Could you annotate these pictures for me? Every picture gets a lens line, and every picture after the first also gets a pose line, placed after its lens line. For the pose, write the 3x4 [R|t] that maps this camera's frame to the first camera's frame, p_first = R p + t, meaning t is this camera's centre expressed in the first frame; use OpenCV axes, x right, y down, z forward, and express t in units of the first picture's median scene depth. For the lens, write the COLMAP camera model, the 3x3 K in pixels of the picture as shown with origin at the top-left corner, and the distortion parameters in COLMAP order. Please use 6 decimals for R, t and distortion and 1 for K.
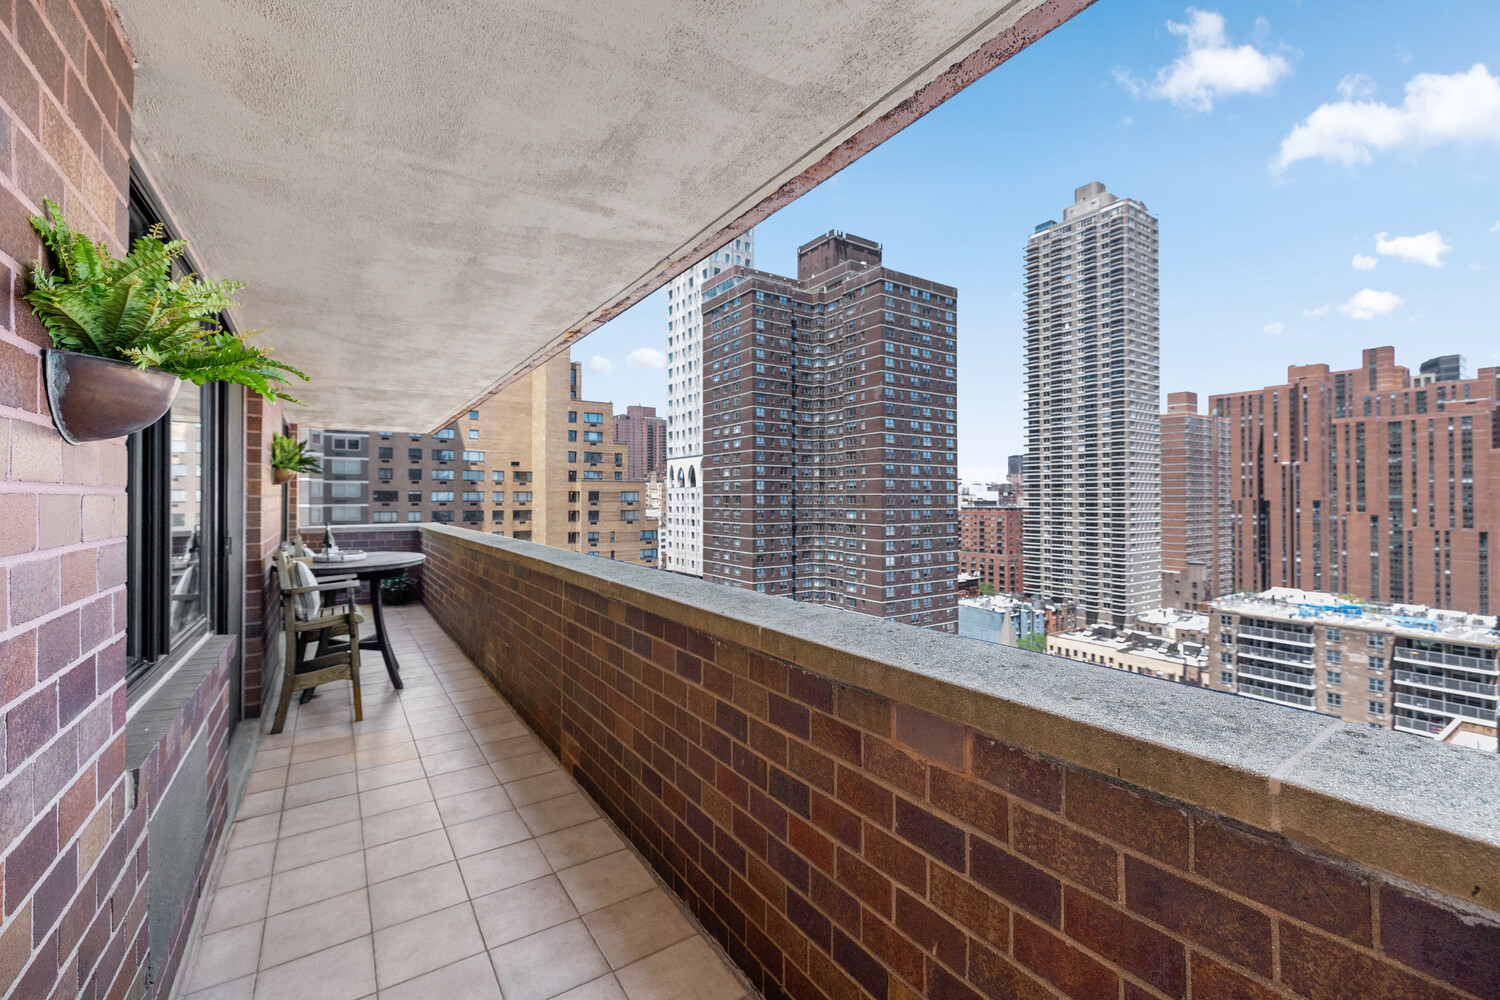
lens RADIAL K [[628.5, 0, 739.5], [0, 628.5, 494.4], [0, 0, 1]] dist [0.002864, 0.000544]
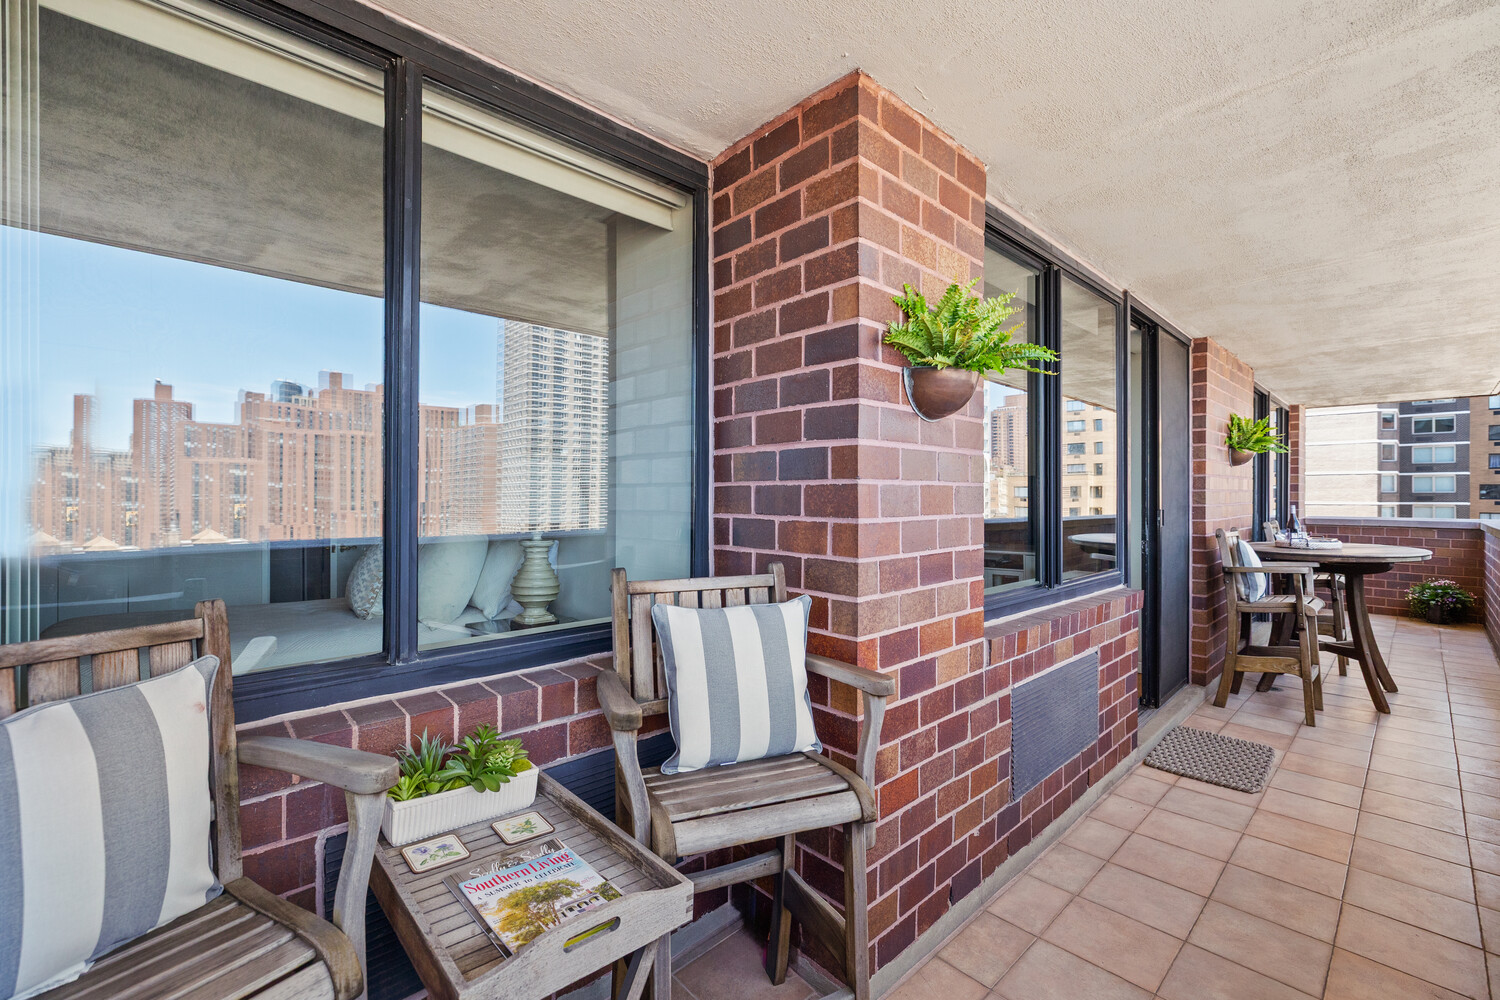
lens RADIAL K [[628.5, 0, 738.3], [0, 628.5, 497.3], [0, 0, 1]] dist [0.002864, 0.000544]
pose [[0.173864, 0.008165, -0.984736, 0.134725], [0.001934, 0.999961, 0.008633, 0.028087], [0.984768, -0.003405, 0.173842, 0.051158]]
